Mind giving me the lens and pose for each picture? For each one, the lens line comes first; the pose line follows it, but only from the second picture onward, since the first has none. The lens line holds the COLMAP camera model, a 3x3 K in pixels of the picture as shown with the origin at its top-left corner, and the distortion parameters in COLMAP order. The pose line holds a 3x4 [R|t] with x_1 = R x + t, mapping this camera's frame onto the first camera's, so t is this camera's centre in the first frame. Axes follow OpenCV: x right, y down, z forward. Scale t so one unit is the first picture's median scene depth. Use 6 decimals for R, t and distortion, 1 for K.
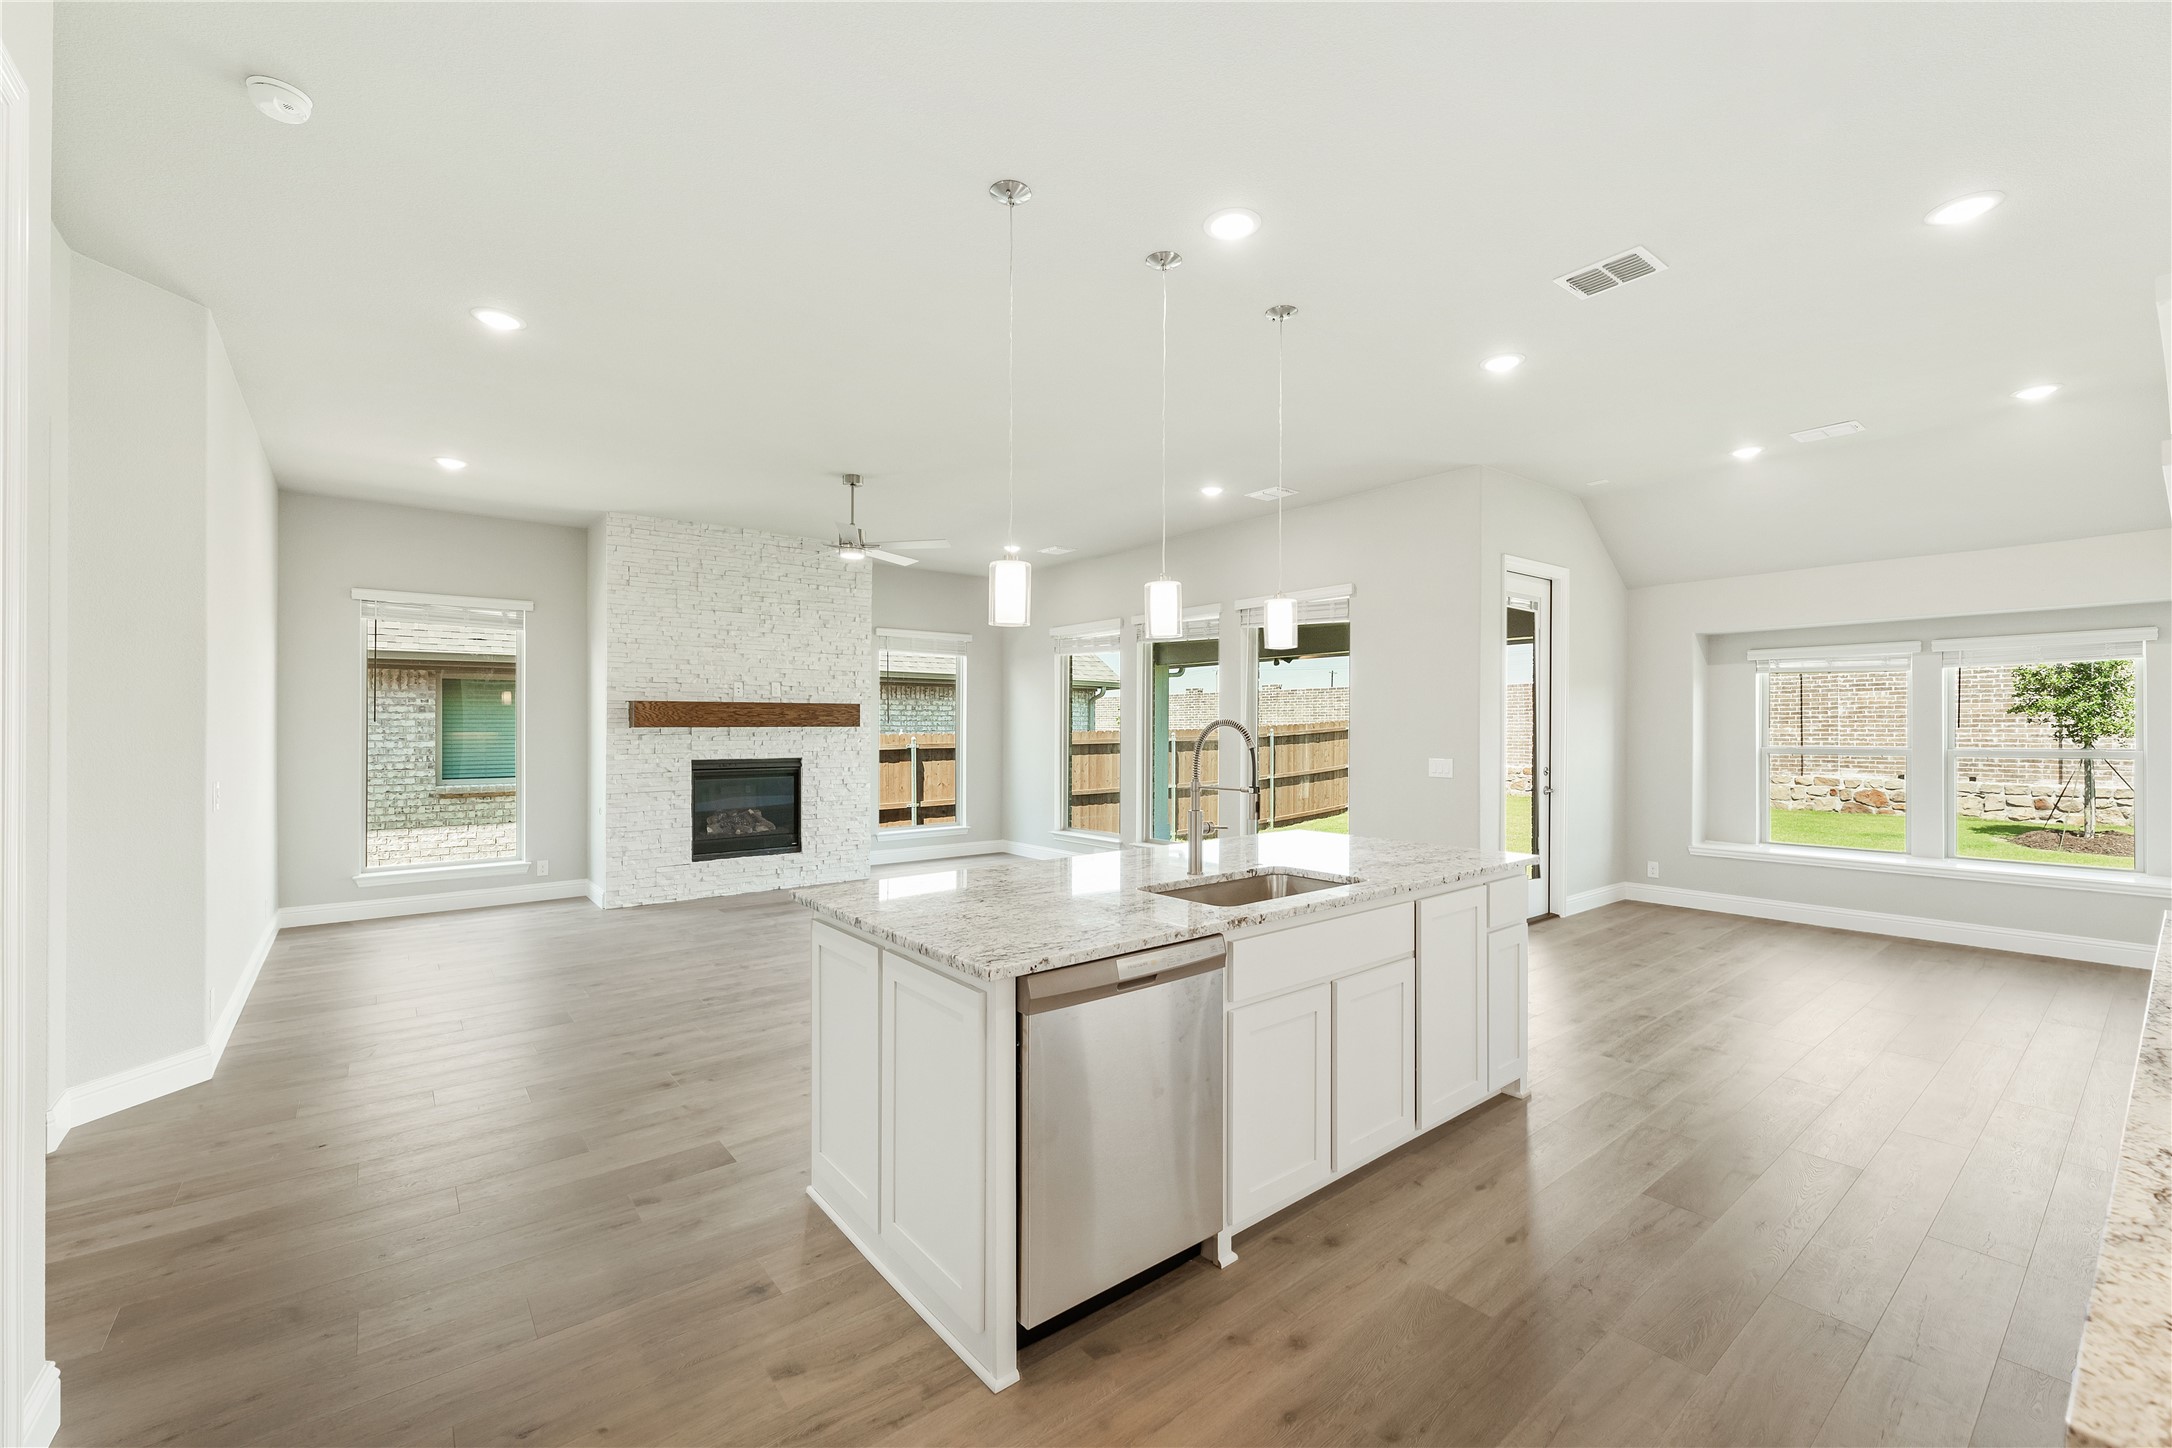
lens RADIAL K [[915.0, 0, 1120.7], [0, 915.0, 719.0], [0, 0, 1]] dist [0.003062, -0.000225]
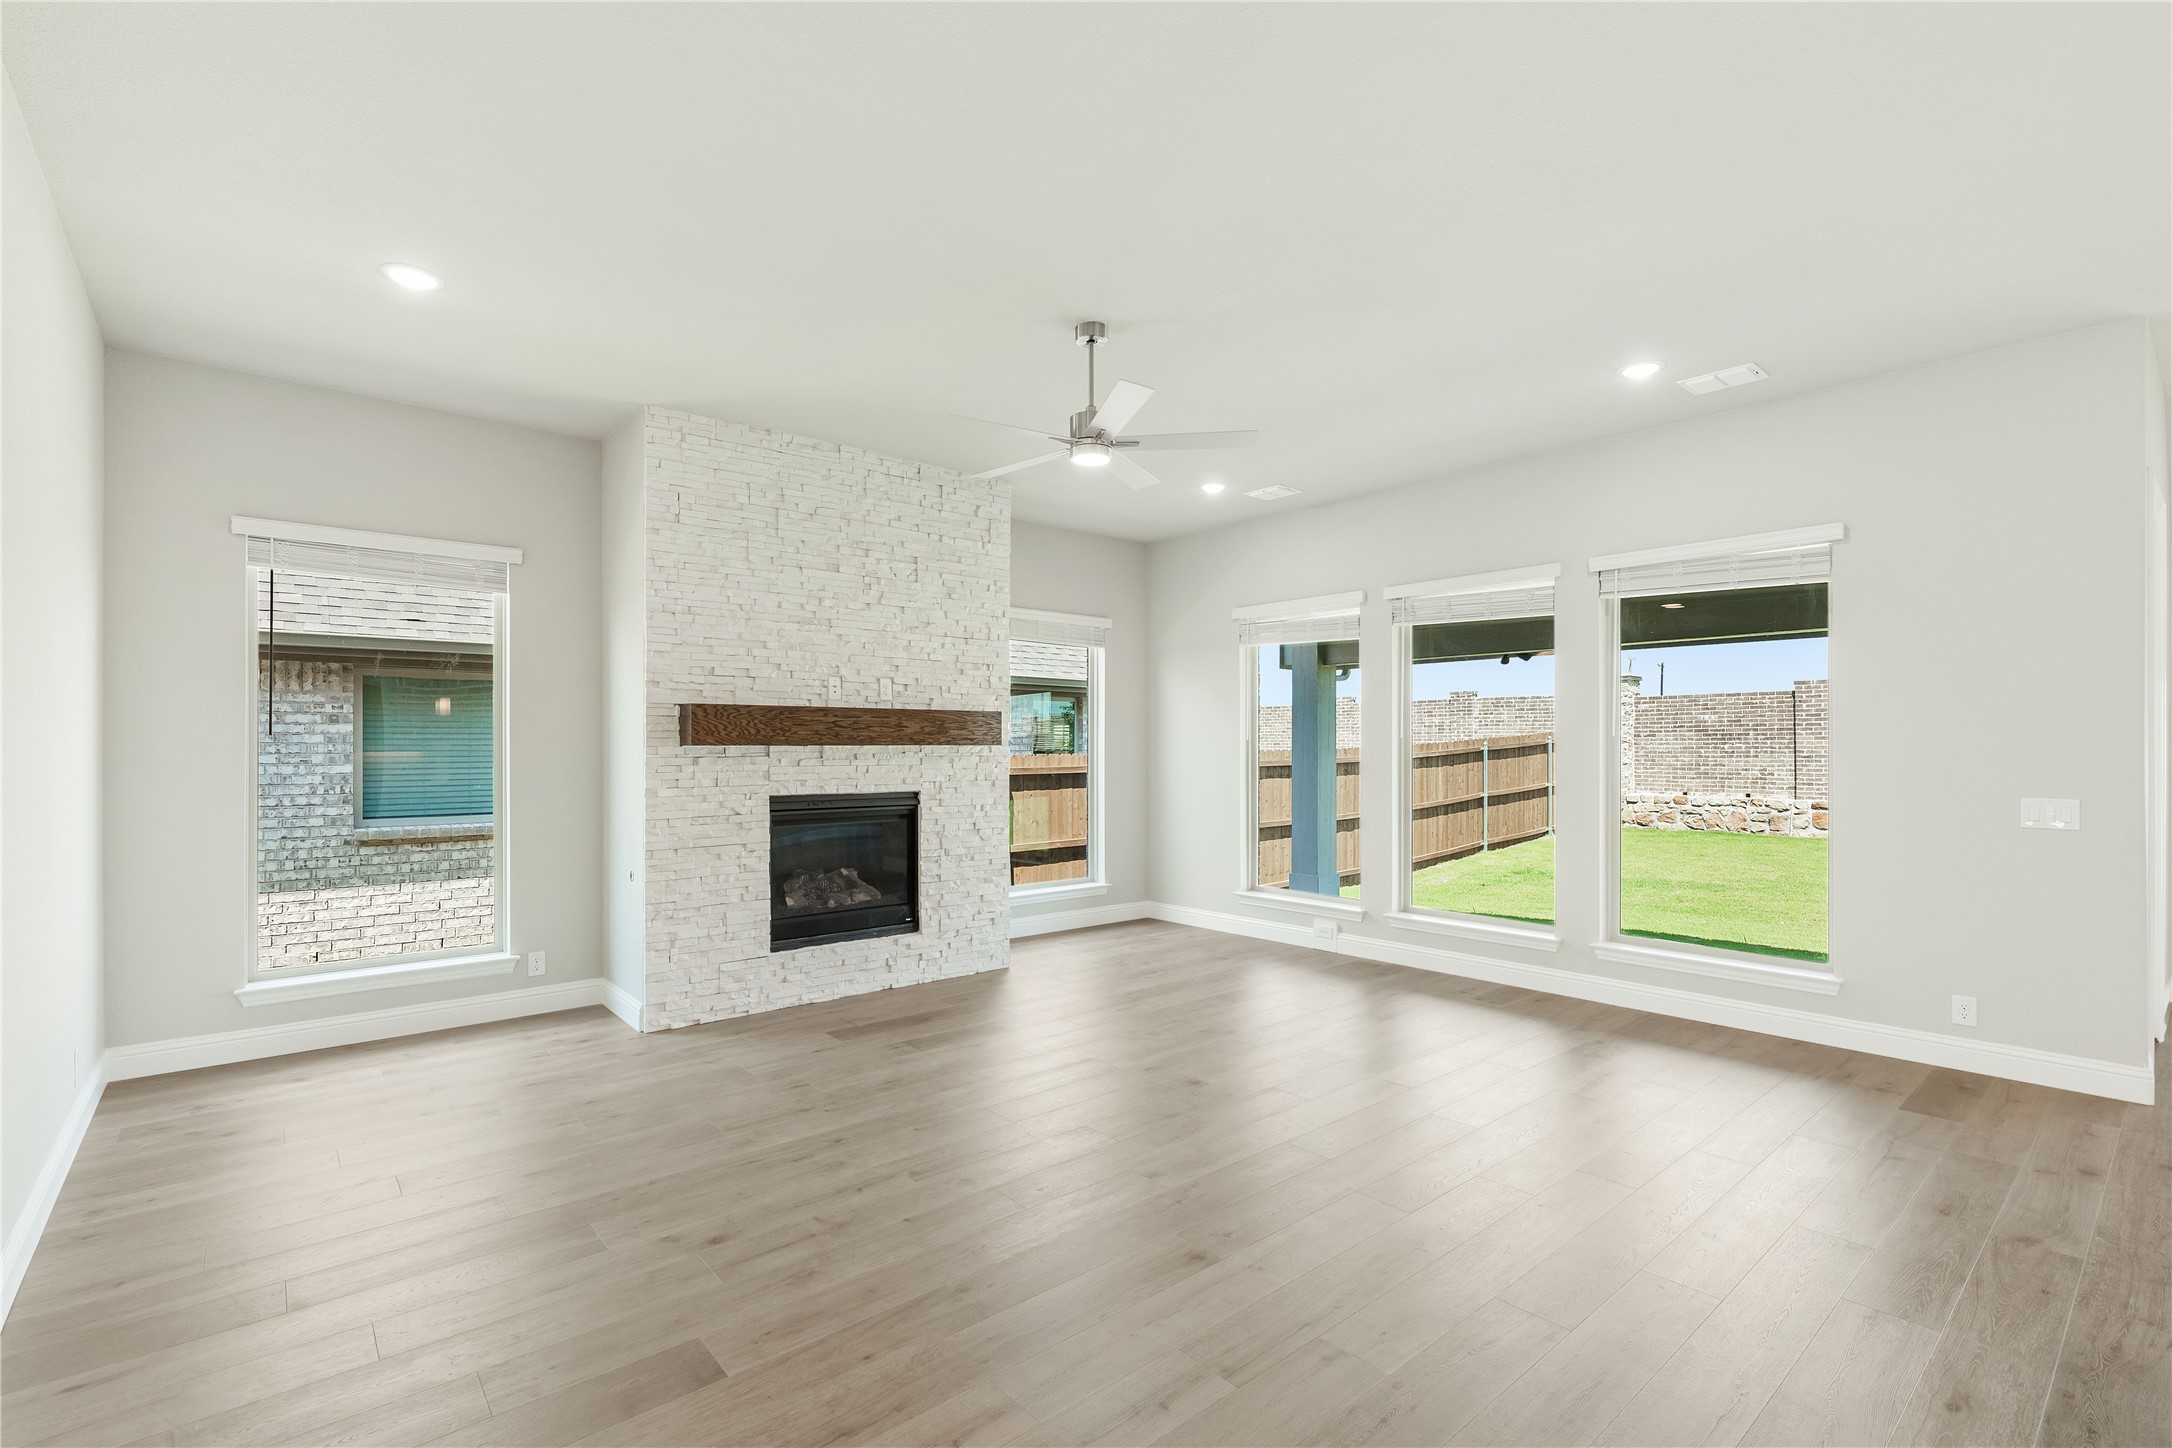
lens RADIAL K [[964.5, 0, 1098.8], [0, 964.5, 742.3], [0, 0, 1]] dist [-0.001364, 0.001203]
pose [[0.999340, 0.001984, 0.036282, -0.242800], [-0.002138, 0.999989, 0.004204, 0.003185], [-0.036273, -0.004279, 0.999333, 0.287702]]
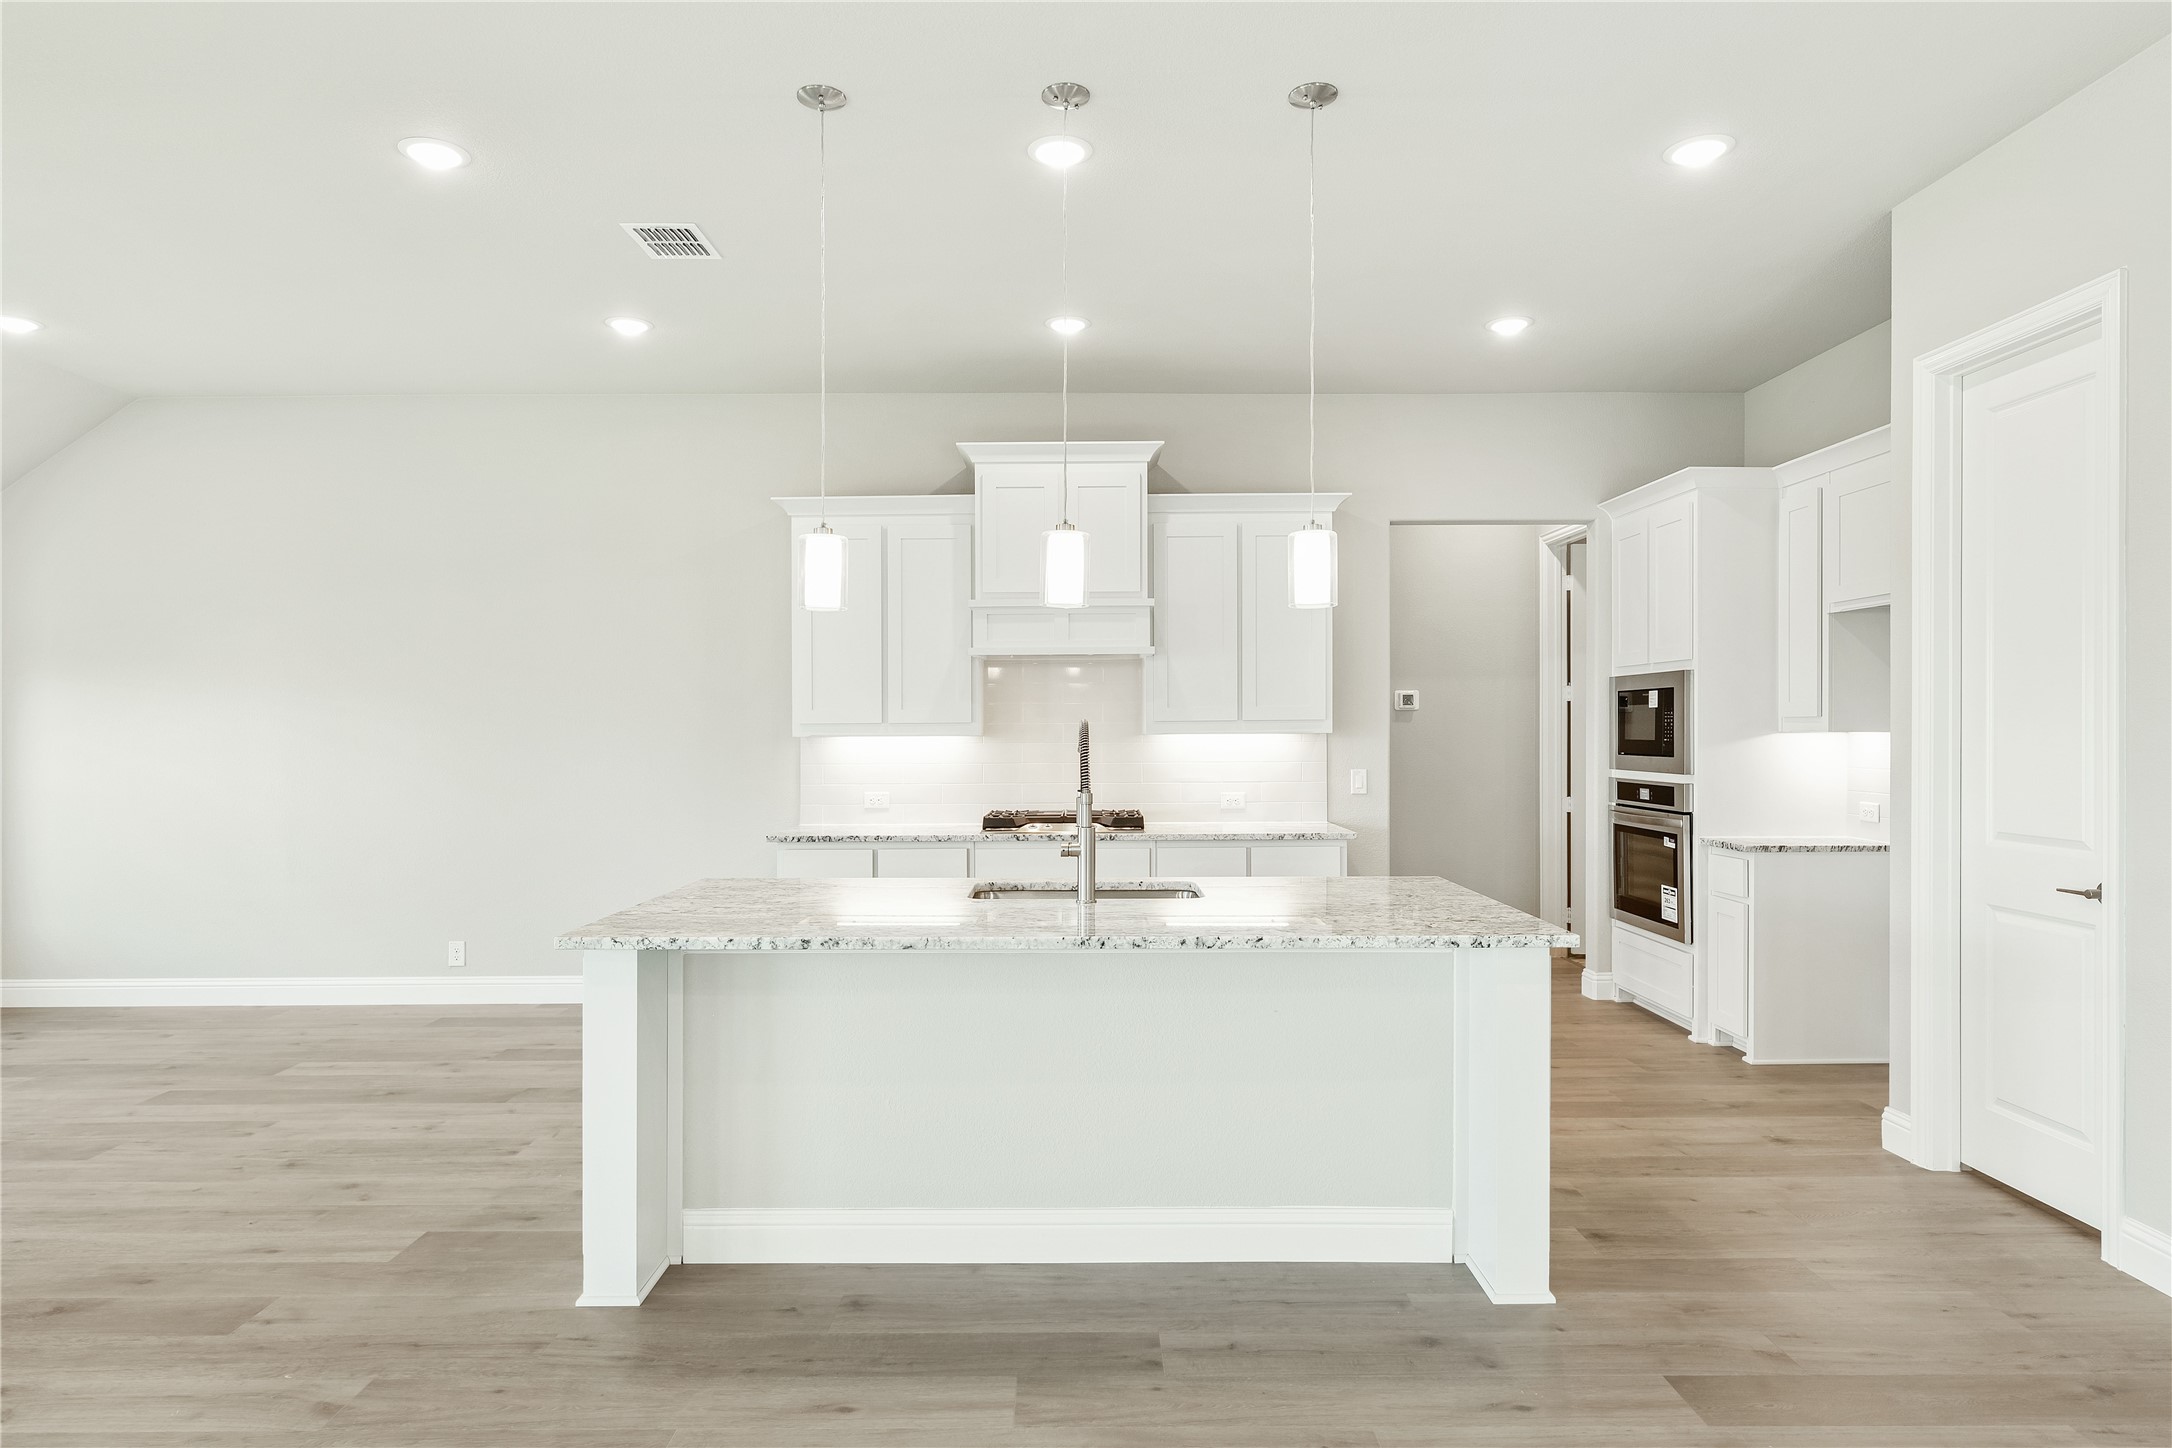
lens RADIAL K [[1232.7, 0, 1081.9], [0, 1232.7, 728.8], [0, 0, 1]] dist [-0.002468, 0.000792]
pose [[-0.777949, 0.006531, 0.628293, -0.256391], [0.001189, 0.999959, -0.008922, 0.008642], [-0.628326, -0.006194, -0.777925, 0.840465]]
